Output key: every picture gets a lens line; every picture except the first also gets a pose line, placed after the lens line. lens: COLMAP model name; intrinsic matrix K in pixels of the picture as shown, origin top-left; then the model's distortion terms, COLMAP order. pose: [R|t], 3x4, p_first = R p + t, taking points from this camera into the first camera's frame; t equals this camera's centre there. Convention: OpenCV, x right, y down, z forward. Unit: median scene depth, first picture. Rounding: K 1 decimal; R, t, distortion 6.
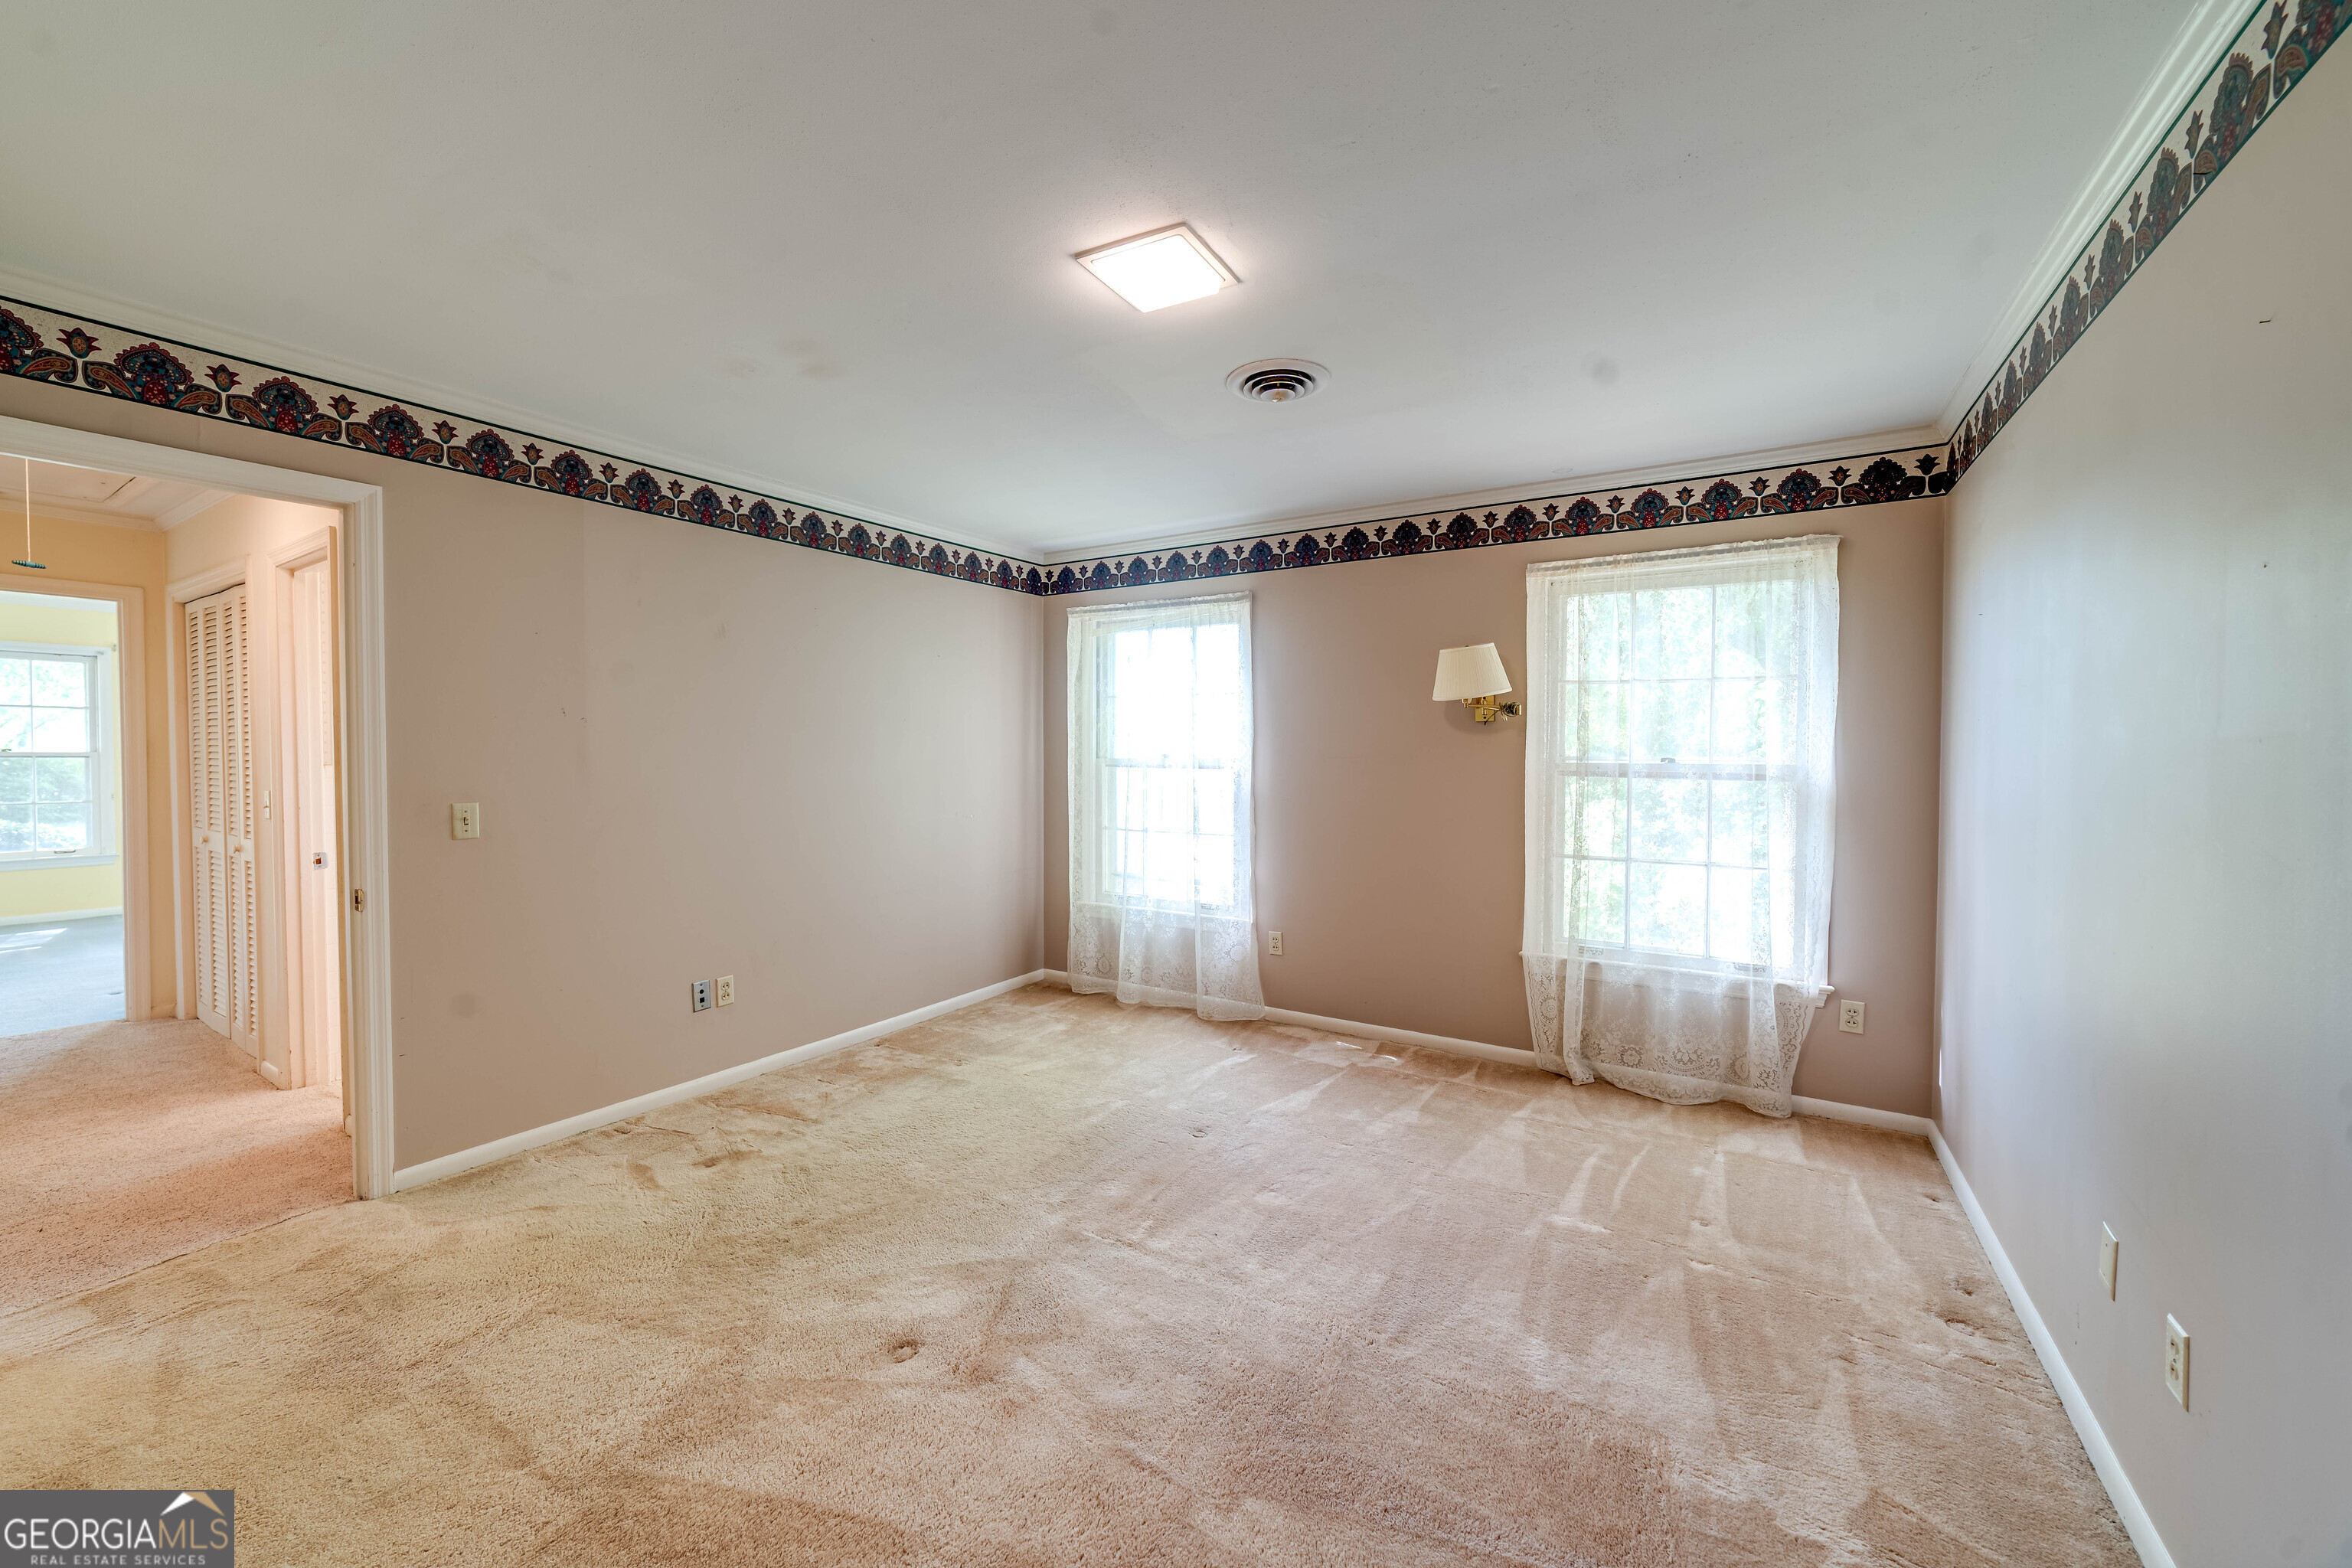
lens RADIAL K [[900.5, 0, 1166.9], [0, 900.5, 773.7], [0, 0, 1]] dist [-0.003694, 0.000367]
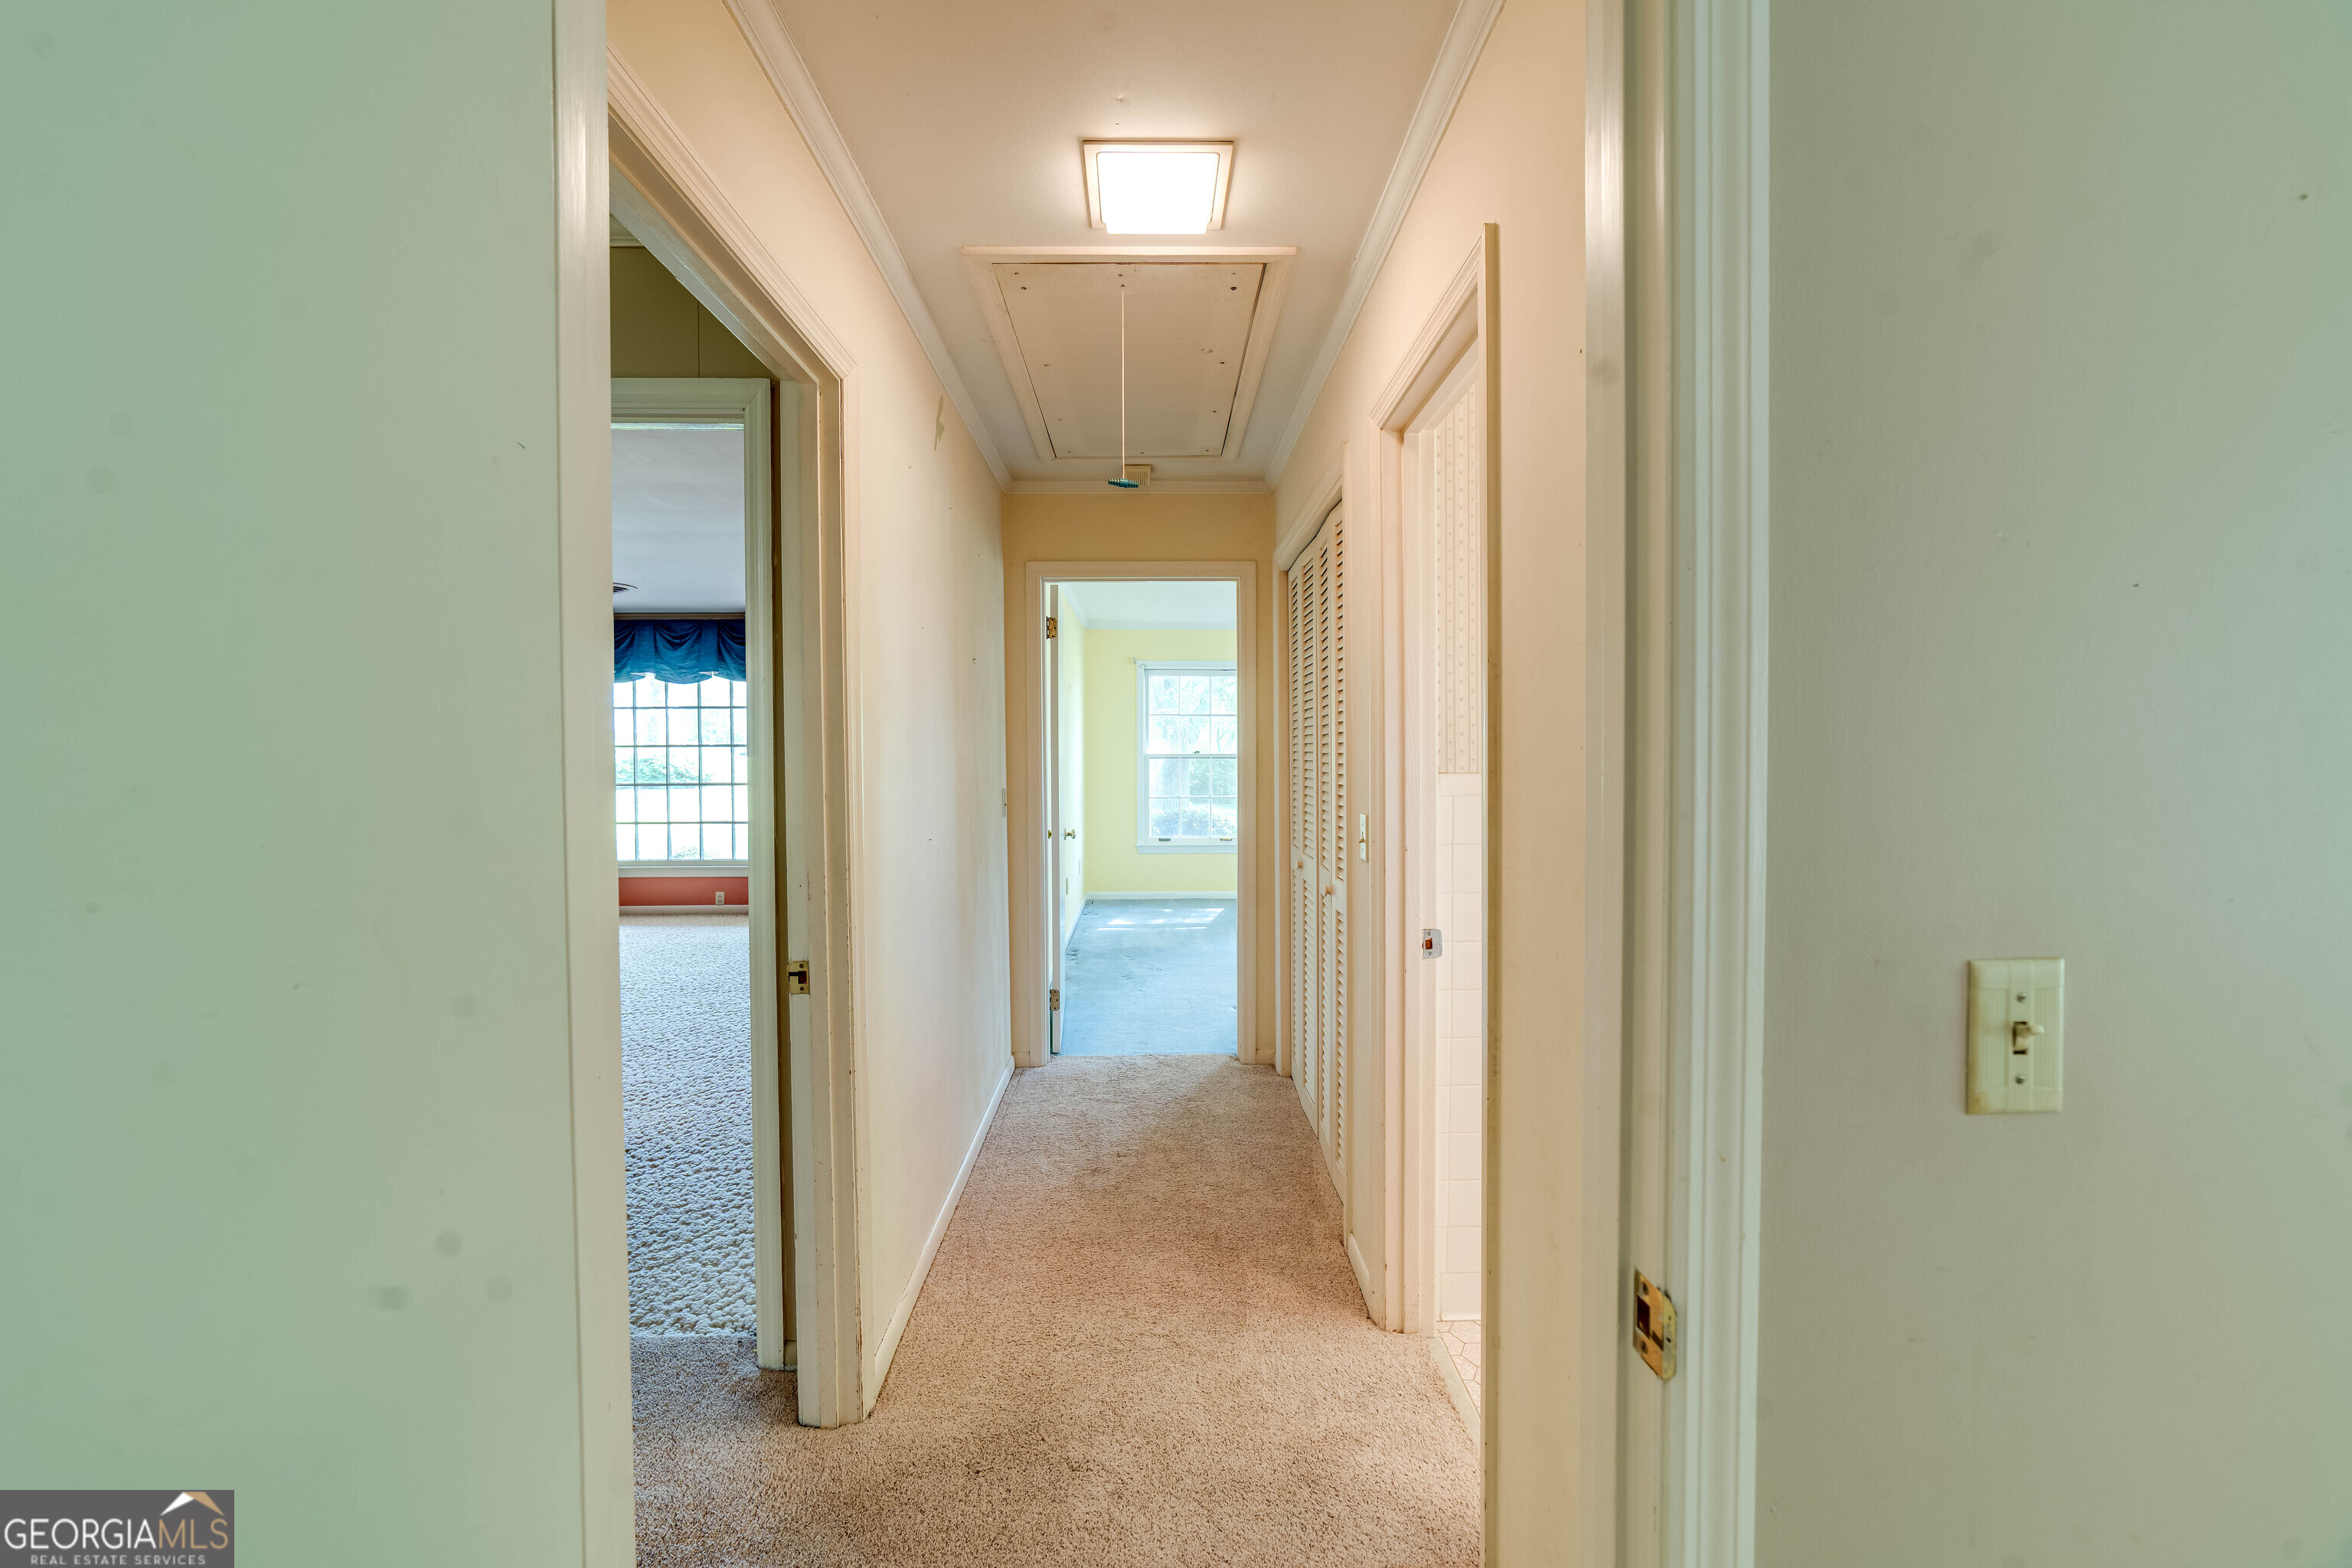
lens RADIAL K [[900.5, 0, 1178.1], [0, 900.5, 771.1], [0, 0, 1]] dist [-0.003694, 0.000367]
pose [[0.562156, 0.010433, -0.826965, -0.530512], [-0.013742, 0.999900, 0.003274, -0.009814], [0.826917, 0.009524, 0.562243, 0.515453]]
